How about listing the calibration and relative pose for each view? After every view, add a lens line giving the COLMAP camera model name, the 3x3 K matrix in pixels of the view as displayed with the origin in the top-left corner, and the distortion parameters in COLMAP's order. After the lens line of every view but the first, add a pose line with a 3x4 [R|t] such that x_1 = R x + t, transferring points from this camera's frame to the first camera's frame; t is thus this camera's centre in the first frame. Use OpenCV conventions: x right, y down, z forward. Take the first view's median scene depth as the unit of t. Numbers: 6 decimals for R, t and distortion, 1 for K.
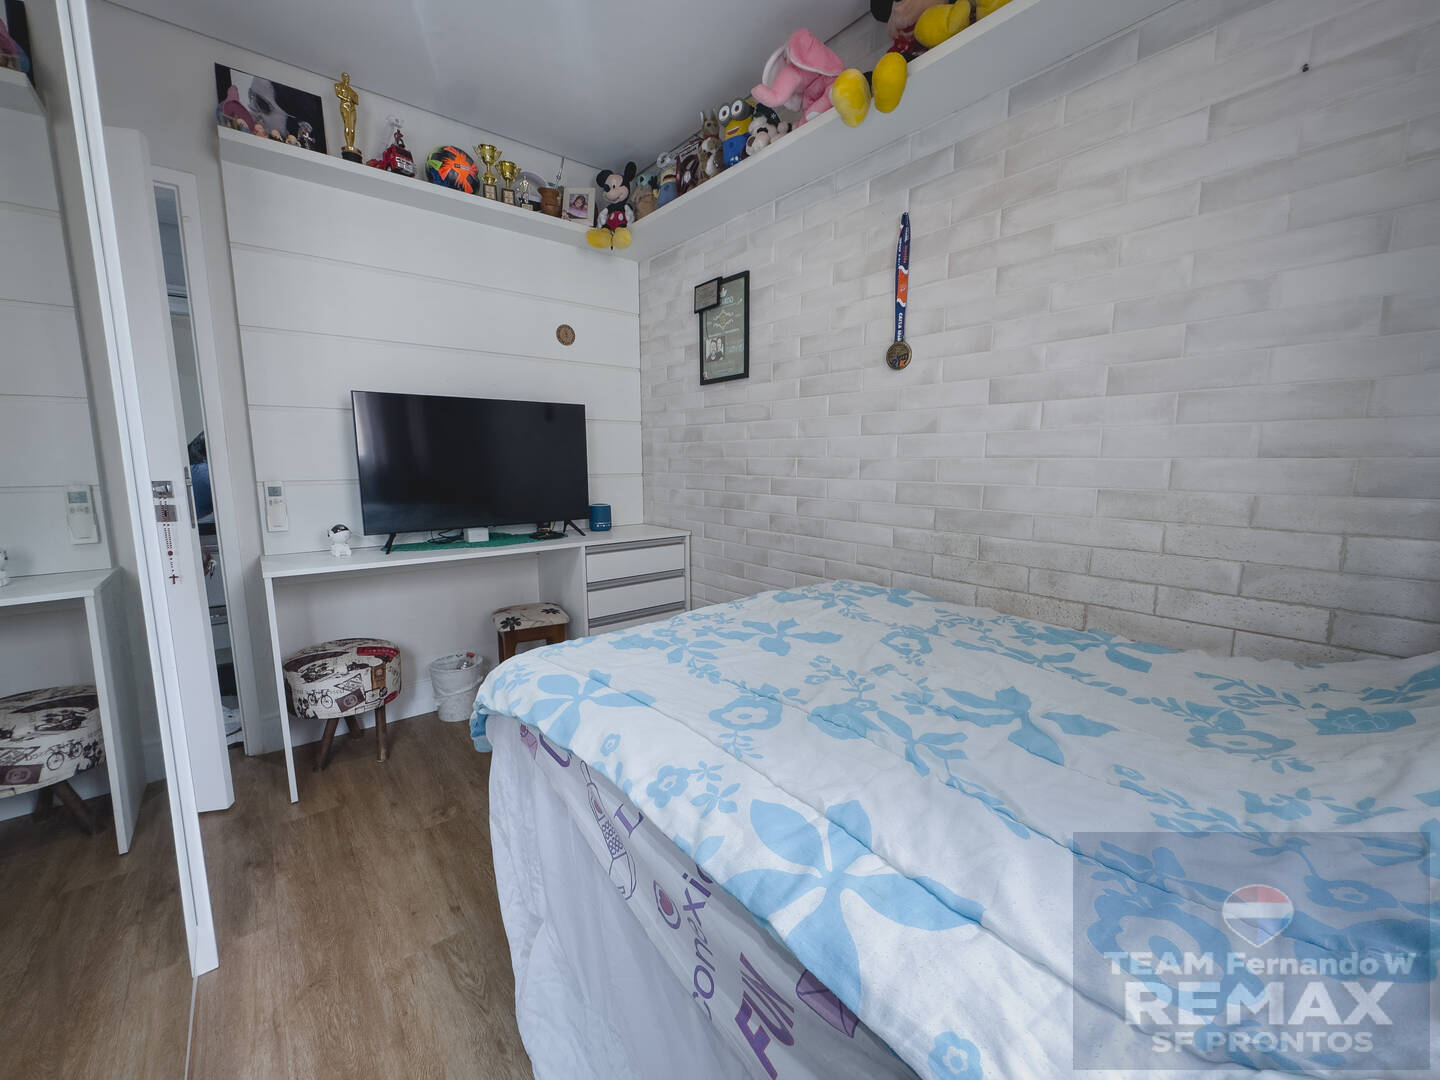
lens RADIAL K [[579.2, 0, 720.0], [0, 579.2, 540.0], [0, 0, 1]] dist [0.000055, 0.000268]
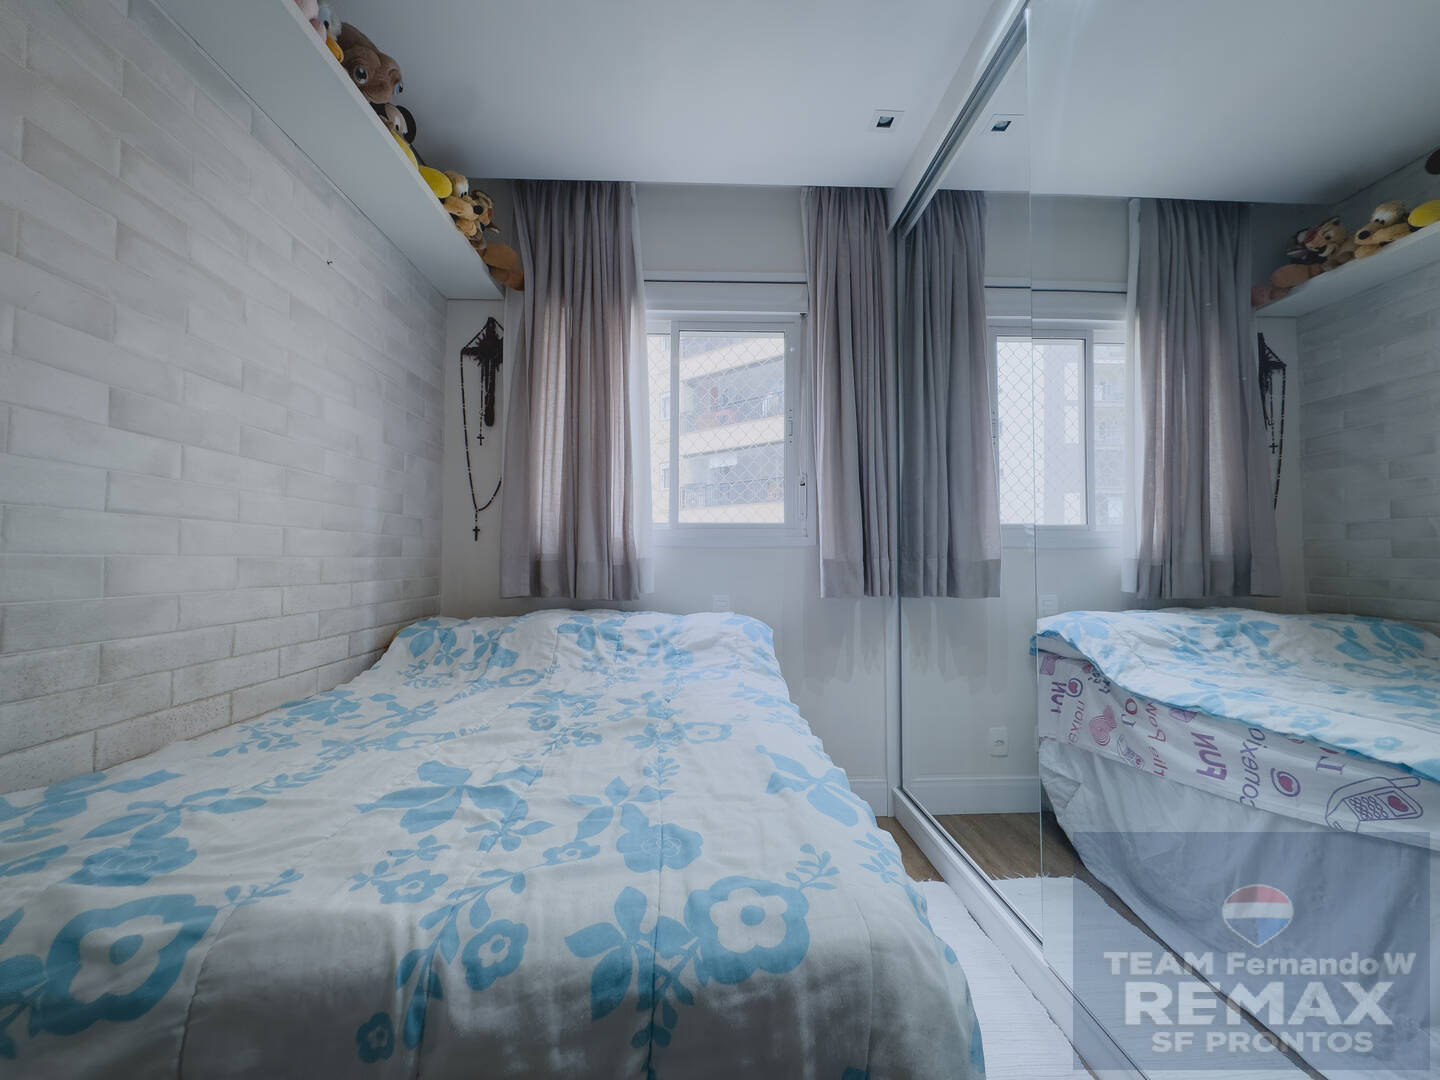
lens RADIAL K [[579.2, 0, 720.0], [0, 579.2, 540.0], [0, 0, 1]] dist [0.000055, 0.000268]
pose [[-0.795915, 0.018668, 0.605121, -0.502653], [0.081327, 0.993762, 0.076313, -0.128048], [-0.599921, 0.109952, -0.792468, 1.314399]]
